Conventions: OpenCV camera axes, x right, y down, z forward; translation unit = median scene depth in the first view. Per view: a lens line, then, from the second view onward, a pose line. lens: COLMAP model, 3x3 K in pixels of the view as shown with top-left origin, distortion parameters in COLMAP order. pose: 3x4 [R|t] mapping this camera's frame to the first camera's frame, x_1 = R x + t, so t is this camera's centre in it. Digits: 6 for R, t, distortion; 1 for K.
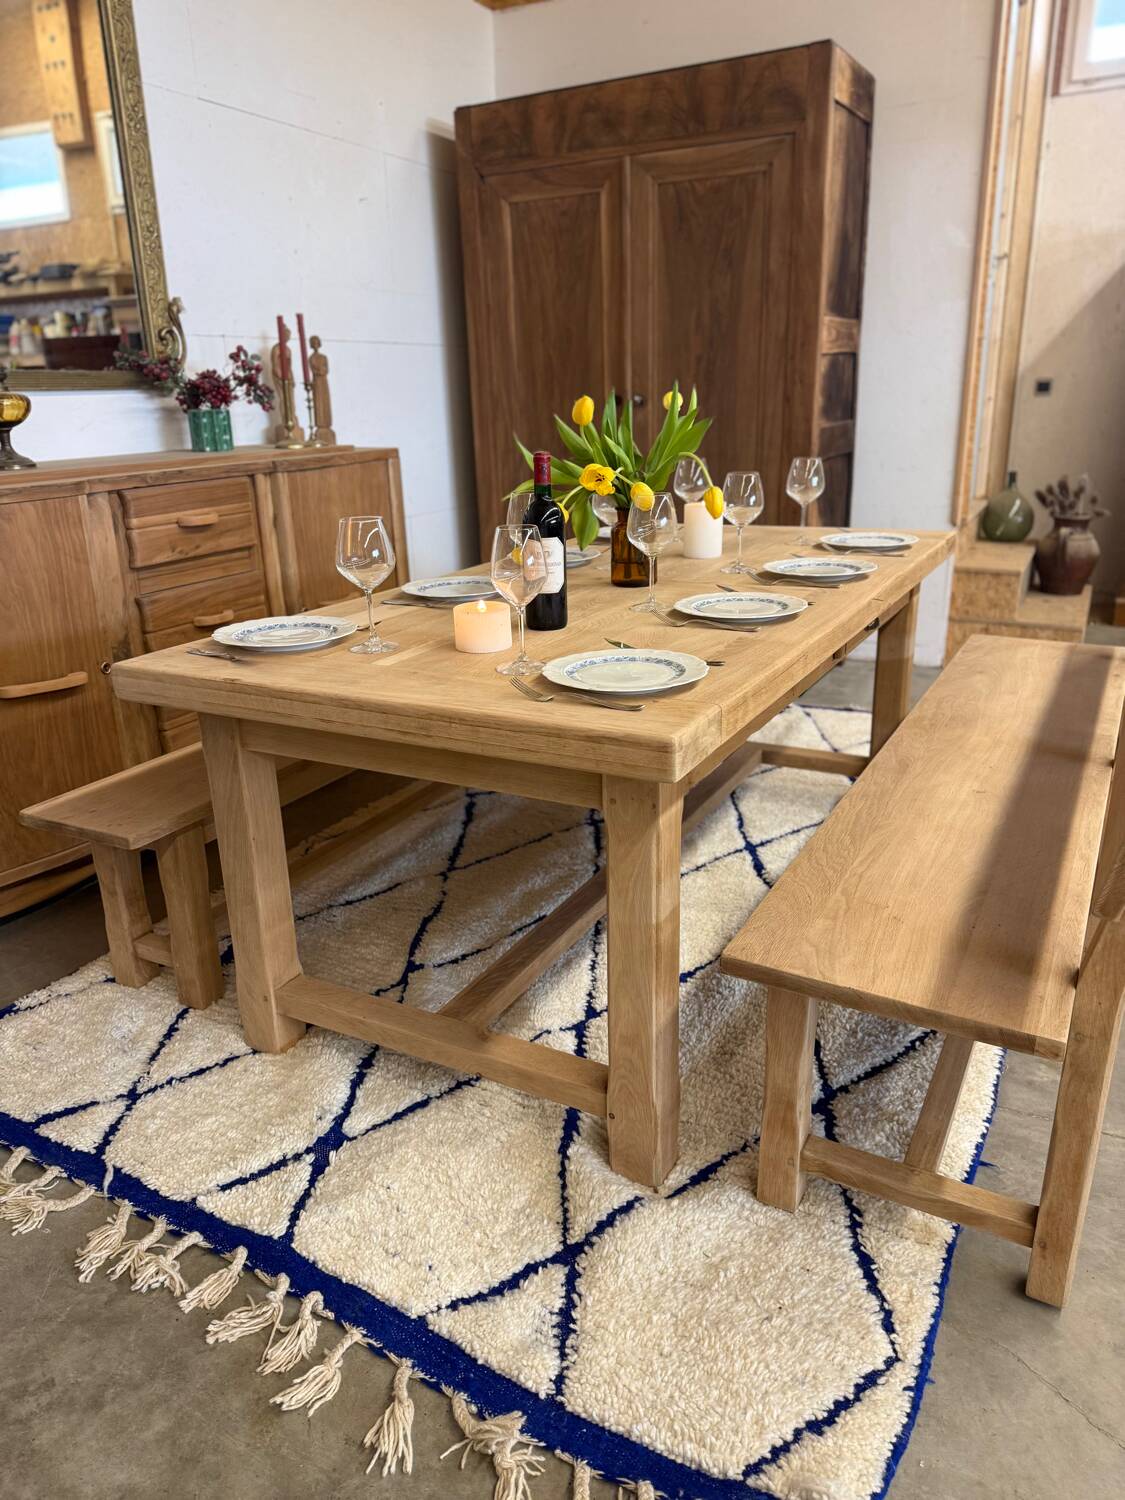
lens RADIAL K [[1064.9, 0, 562.4], [0, 1064.9, 750.5], [0, 0, 1]] dist [0.008968, -0.009127]
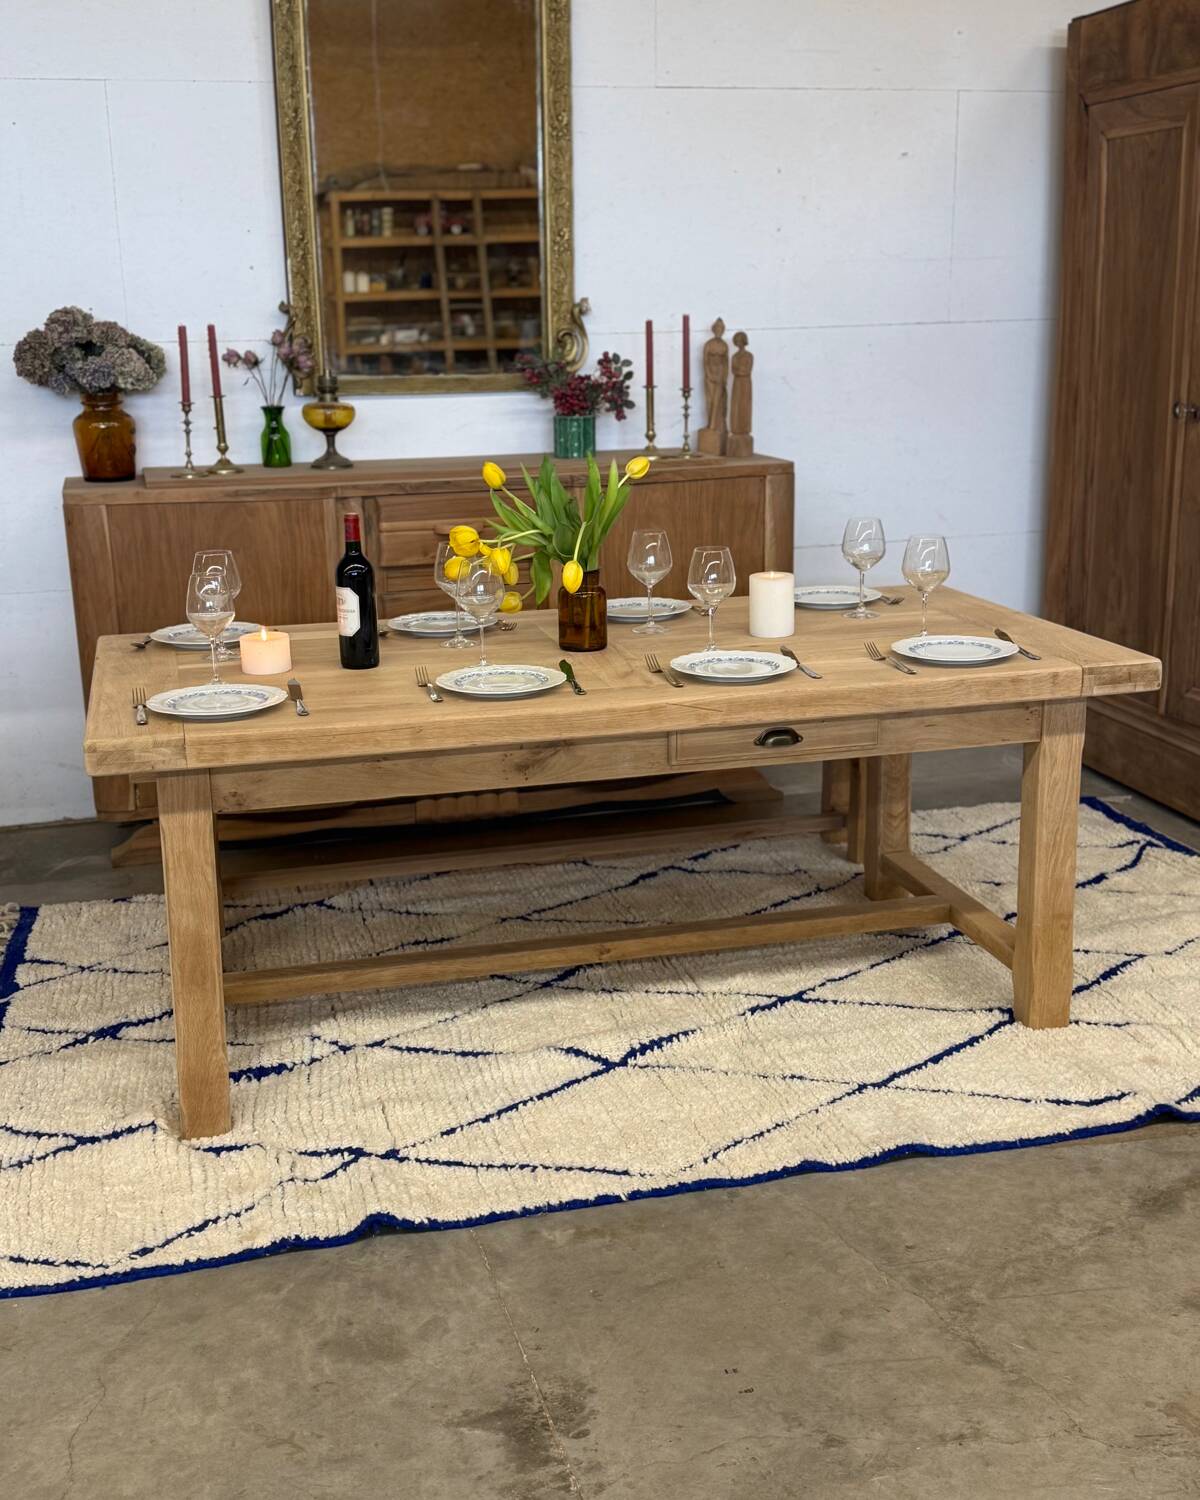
lens RADIAL K [[1712.8, 0, 604.6], [0, 1712.8, 751.5], [0, 0, 1]] dist [0.137995, -0.257972]
pose [[0.678199, 0.200508, -0.706995, 1.098867], [-0.236139, 0.970497, 0.048718, -0.136844], [0.695905, 0.133909, 0.705539, -0.053602]]
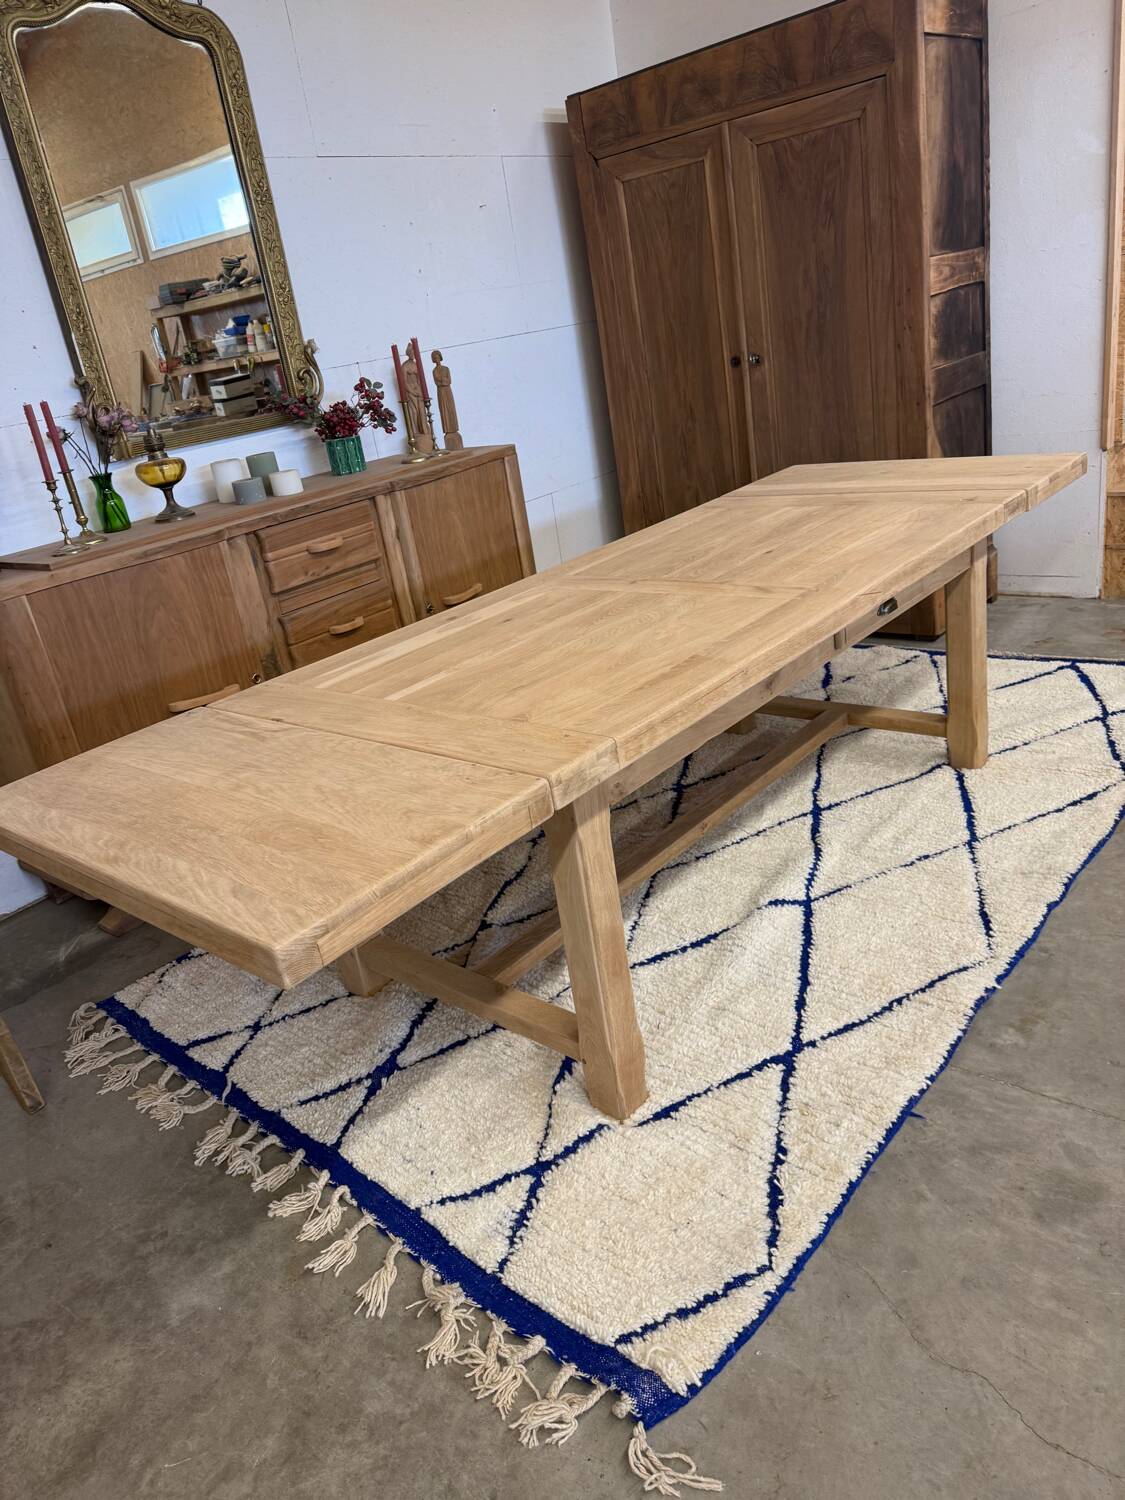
lens RADIAL K [[1058.7, 0, 554.1], [0, 1058.7, 744.4], [0, 0, 1]] dist [0.041782, -0.049503]
pose [[0.967008, -0.033595, -0.252520, 0.219932], [0.052059, 0.996408, 0.066793, -0.068138], [0.249369, -0.077735, 0.965284, -0.105025]]
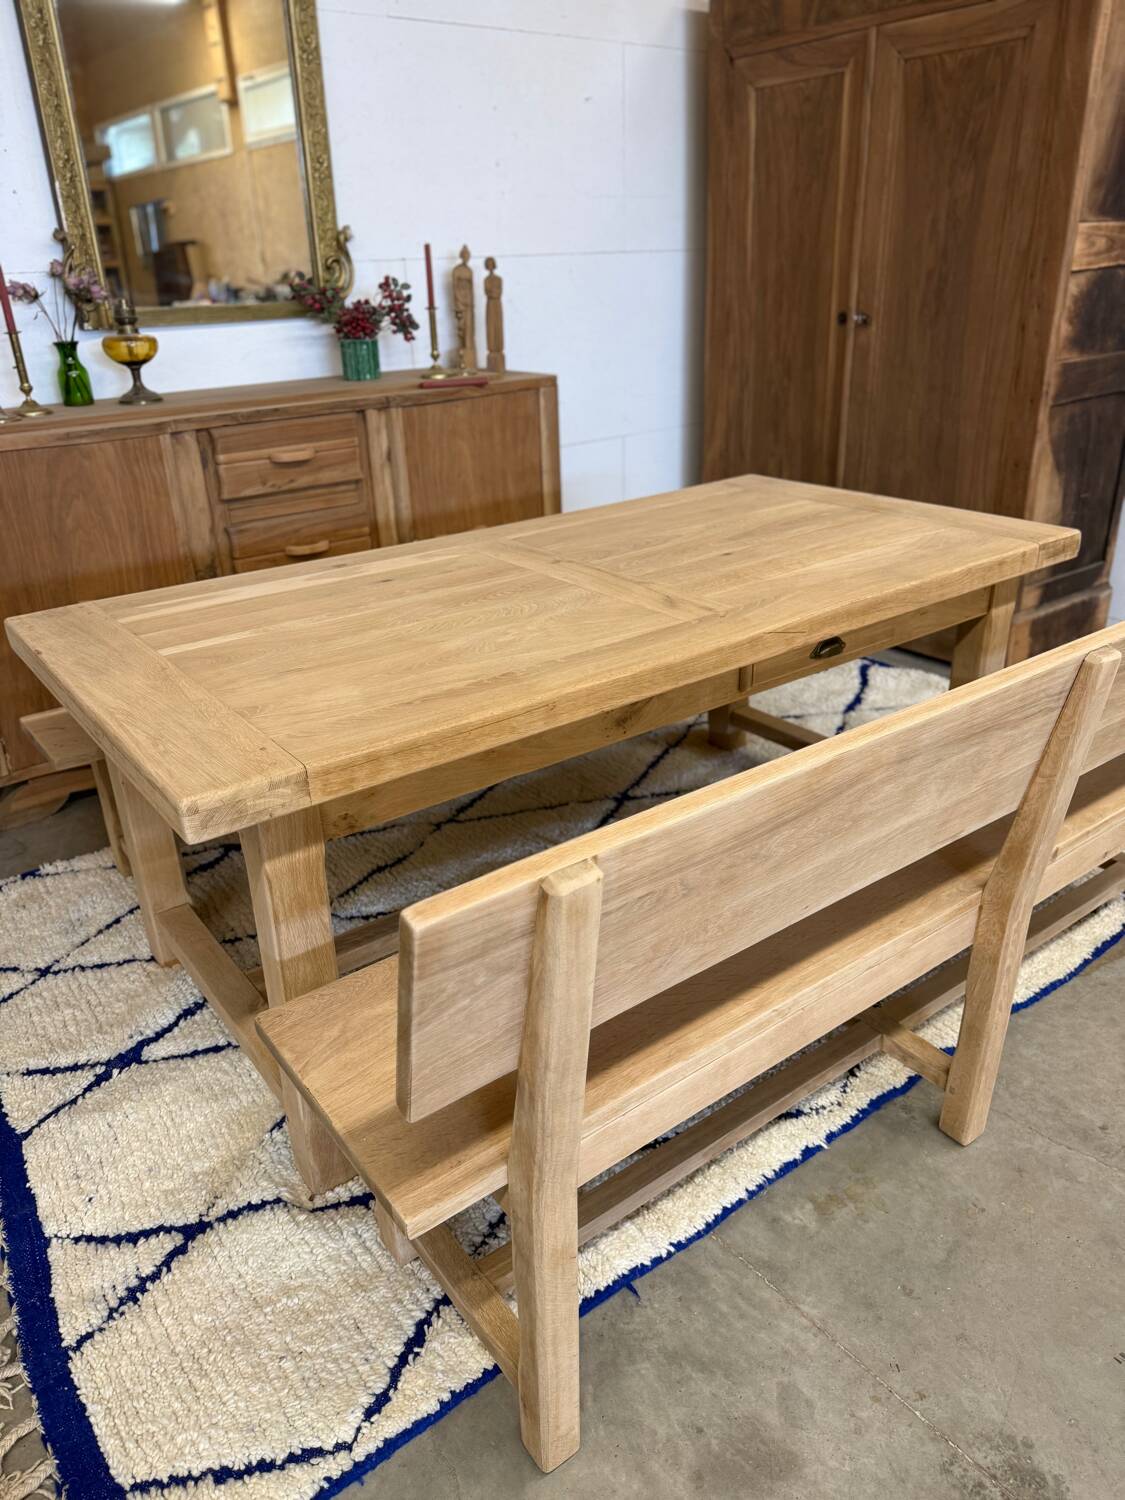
lens RADIAL K [[1064.9, 0, 562.4], [0, 1064.9, 750.5], [0, 0, 1]] dist [0.008968, -0.009127]
pose [[0.906455, 0.174050, -0.384767, 0.414686], [-0.127536, 0.981401, 0.143482, -0.128058], [0.402584, -0.080989, 0.911793, 0.122233]]
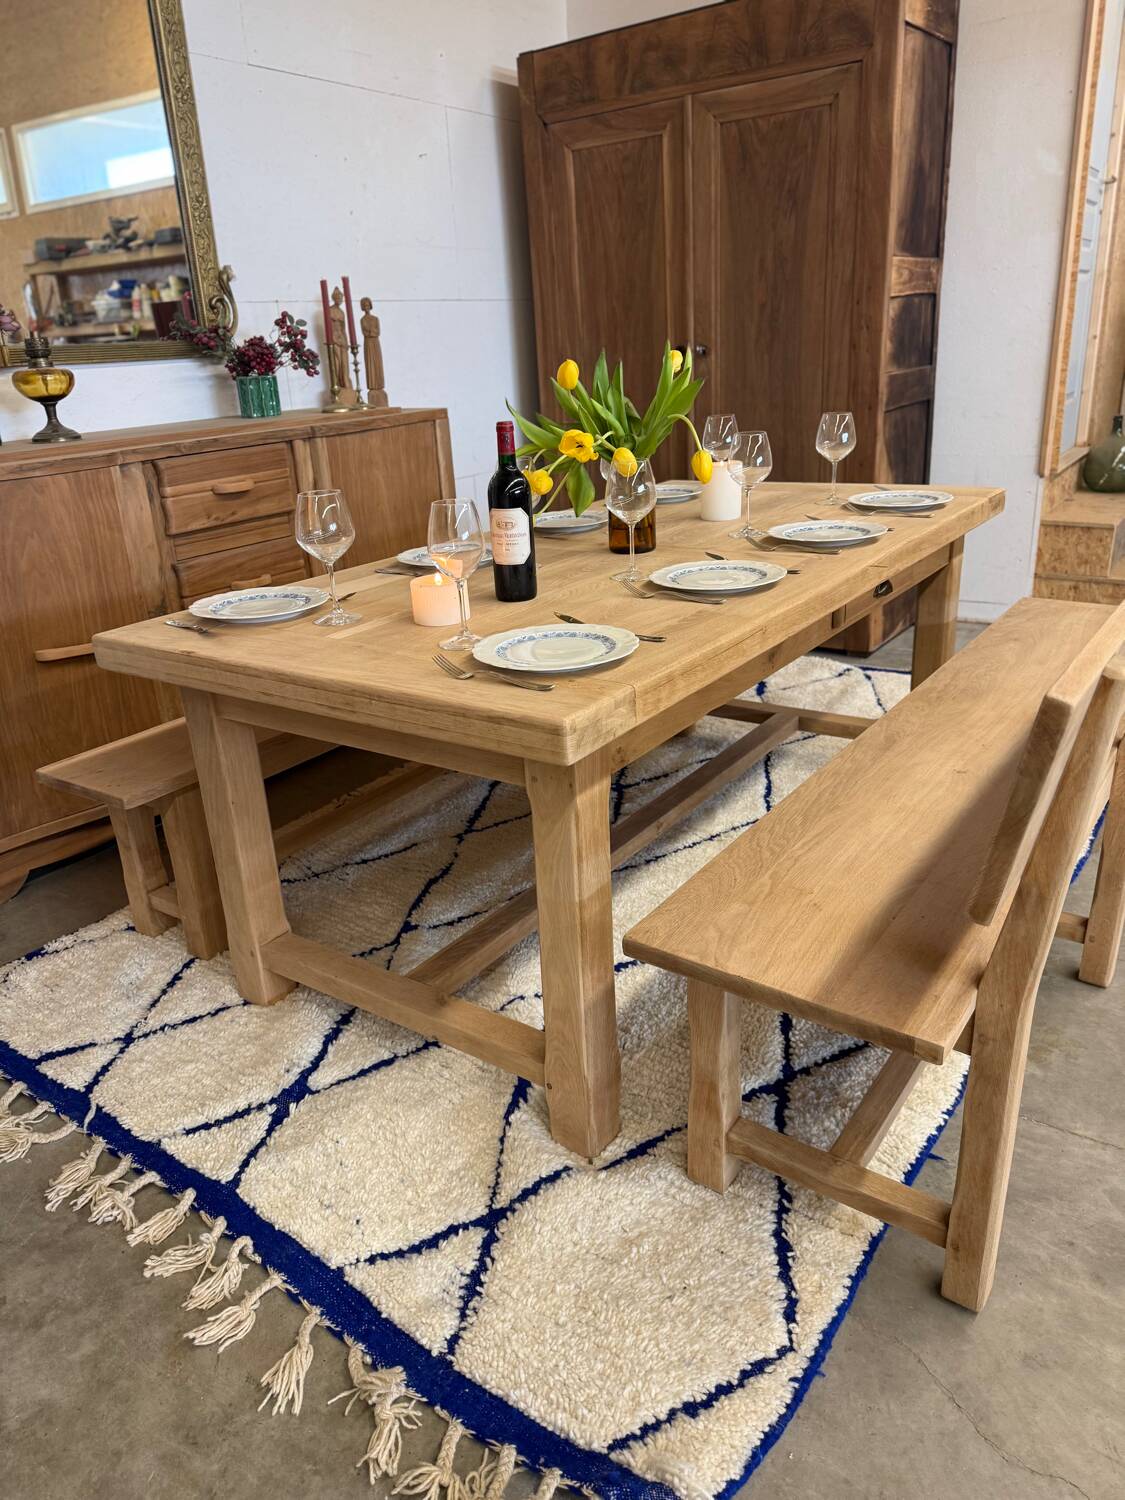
lens RADIAL K [[1063.0, 0, 554.3], [0, 1063.0, 747.6], [0, 0, 1]] dist [0.015699, -0.016243]
pose [[0.991792, 0.017989, -0.126590, 0.114381], [-0.012396, 0.998918, 0.044828, -0.016087], [0.127260, -0.042891, 0.990942, 0.007413]]
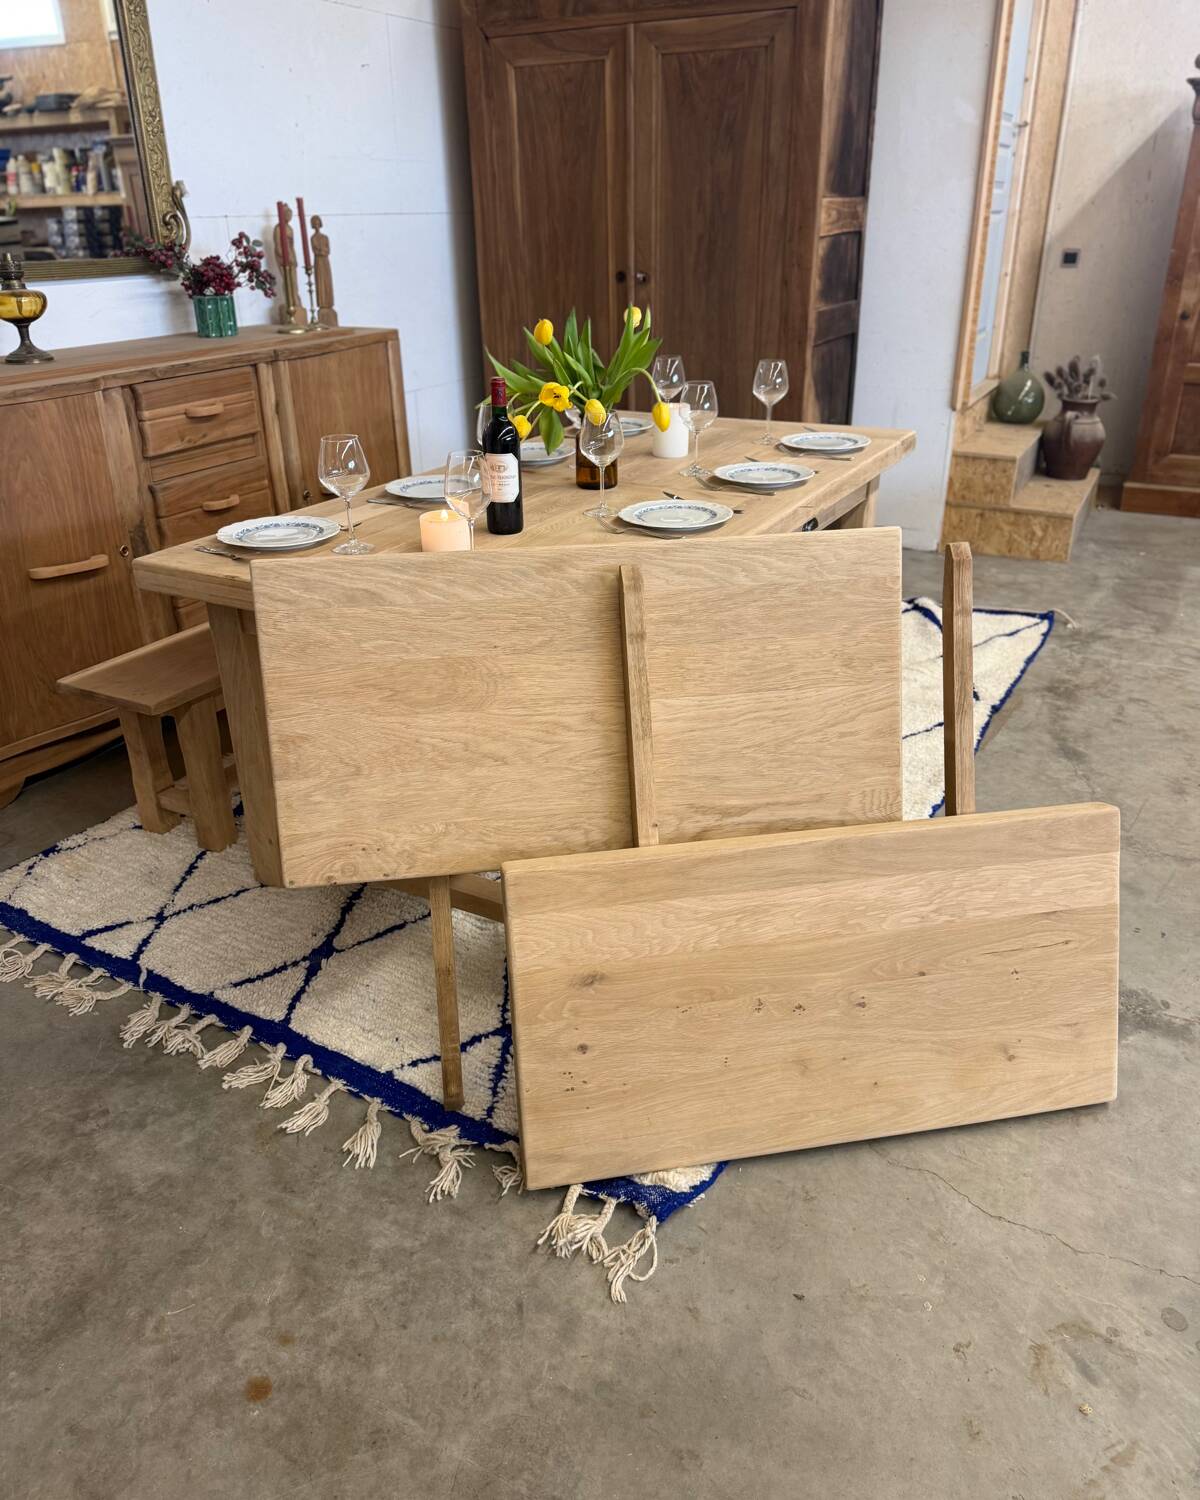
lens RADIAL K [[1135.4, 0, 595.1], [0, 1135.4, 751.9], [0, 0, 1]] dist [0.011751, -0.014730]
pose [[0.999811, 0.017562, -0.008294, 0.075003], [-0.016470, 0.992977, 0.117158, -0.017450], [0.010294, -0.117000, 0.993079, -0.195028]]
